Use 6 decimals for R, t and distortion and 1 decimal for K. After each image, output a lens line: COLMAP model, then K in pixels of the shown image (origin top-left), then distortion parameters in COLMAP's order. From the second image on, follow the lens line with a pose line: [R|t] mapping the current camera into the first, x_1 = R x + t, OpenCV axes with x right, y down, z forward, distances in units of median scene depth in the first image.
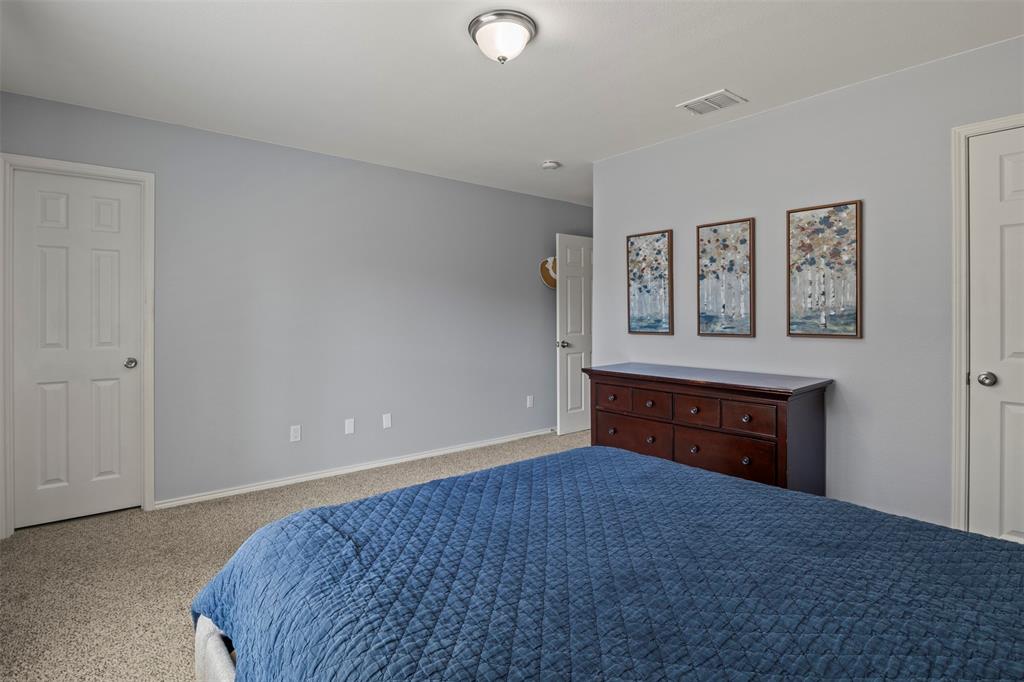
lens RADIAL K [[512.3, 0, 518.9], [0, 512.3, 324.5], [0, 0, 1]] dist [-0.018824, -0.000322]
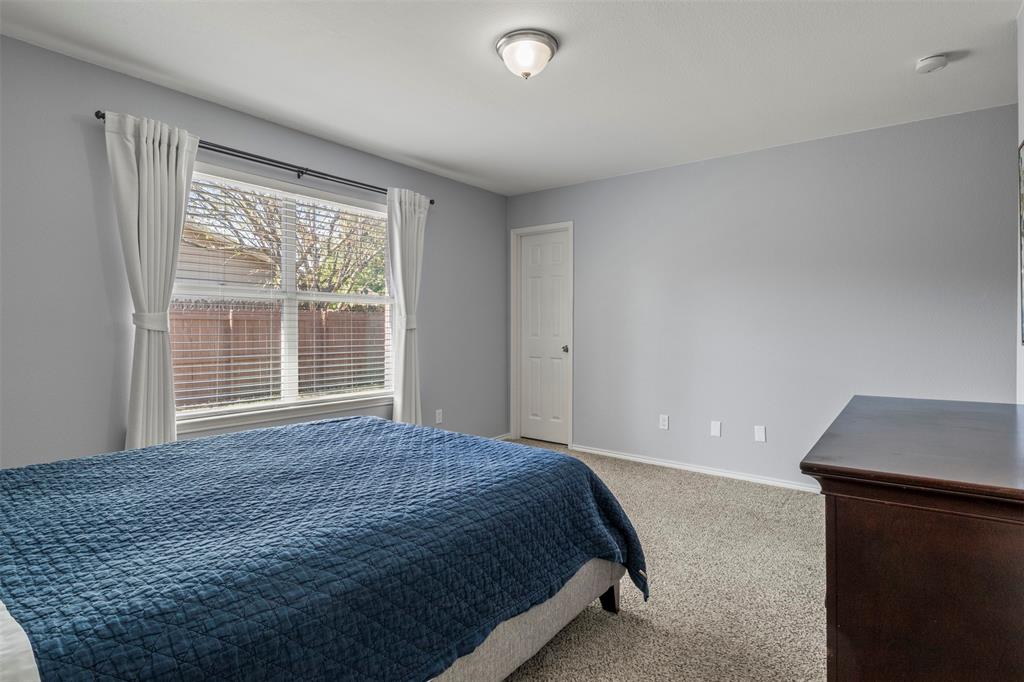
lens RADIAL K [[512.3, 0, 518.9], [0, 512.3, 324.5], [0, 0, 1]] dist [-0.018824, -0.000322]
pose [[0.221439, 0.002462, -0.975171, 0.593931], [-0.017919, 0.999838, -0.001544, 0.007609], [0.975010, 0.017816, 0.221447, 0.446204]]
